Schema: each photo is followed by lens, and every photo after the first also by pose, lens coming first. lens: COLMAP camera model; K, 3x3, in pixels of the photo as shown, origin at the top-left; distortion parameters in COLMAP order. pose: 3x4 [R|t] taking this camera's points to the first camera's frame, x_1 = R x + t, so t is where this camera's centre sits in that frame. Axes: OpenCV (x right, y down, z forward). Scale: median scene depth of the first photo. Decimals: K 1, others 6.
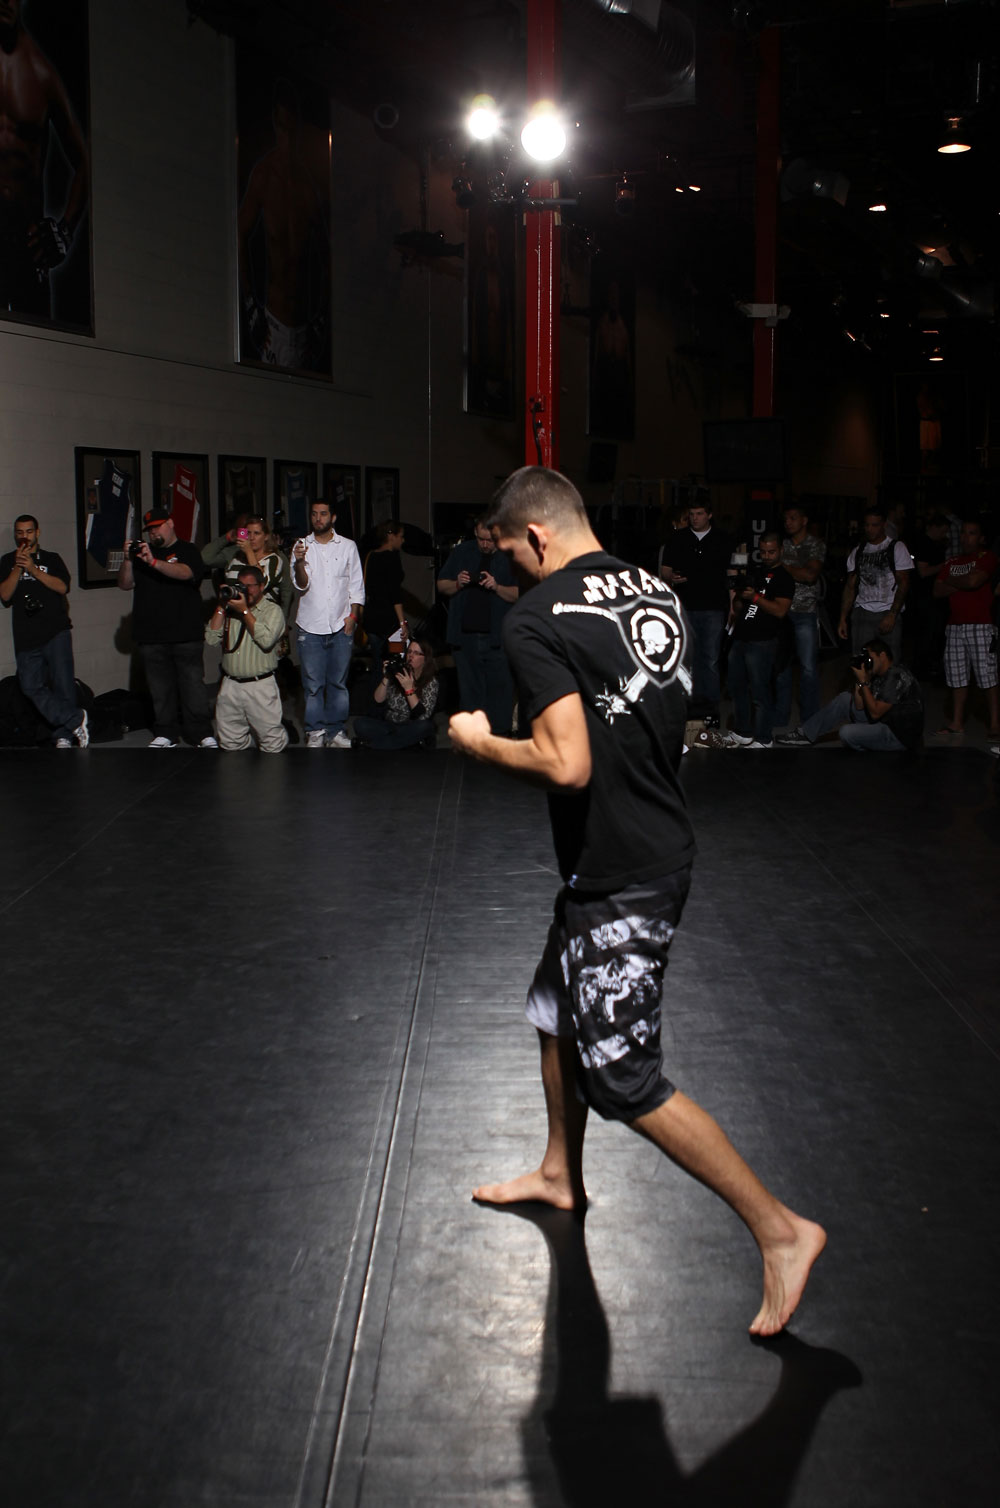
lens RADIAL K [[1945.2, 0, 500.0], [0, 1945.2, 754.0], [0, 0, 1]] dist [-0.013428, -0.027980]
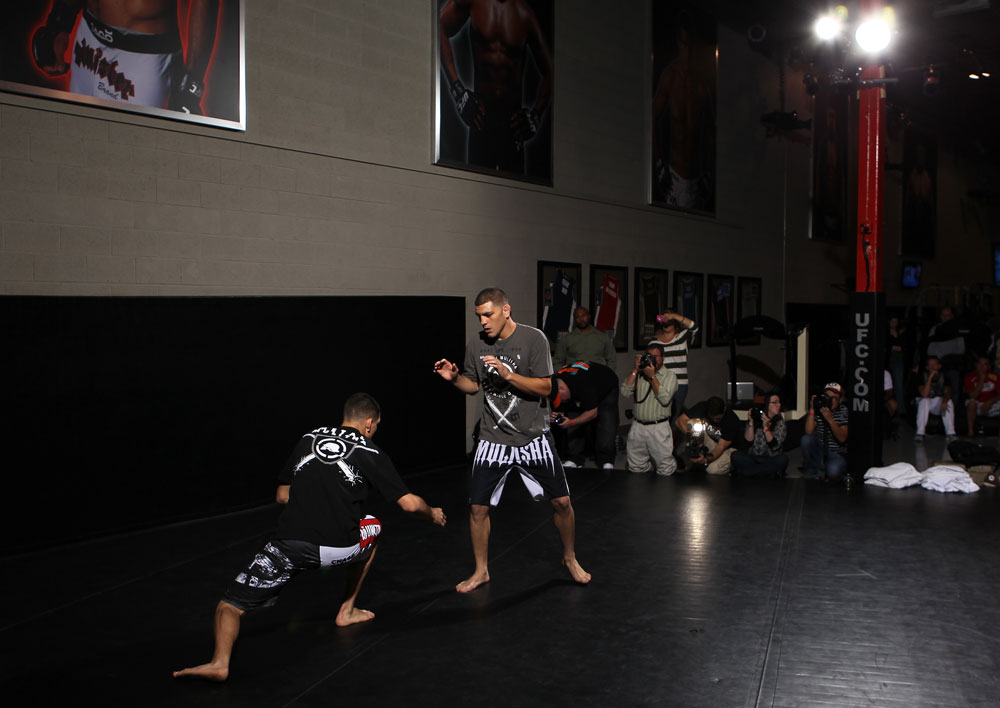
lens RADIAL K [[1029.8, 0, 500.0], [0, 1029.8, 354.0], [0, 0, 1]] dist [-0.101244, 0.039279]
pose [[0.955239, 0.017855, -0.295297, -0.013994], [-0.051402, 0.993012, -0.106234, -0.003032], [0.291336, 0.116658, 0.949481, 0.259120]]
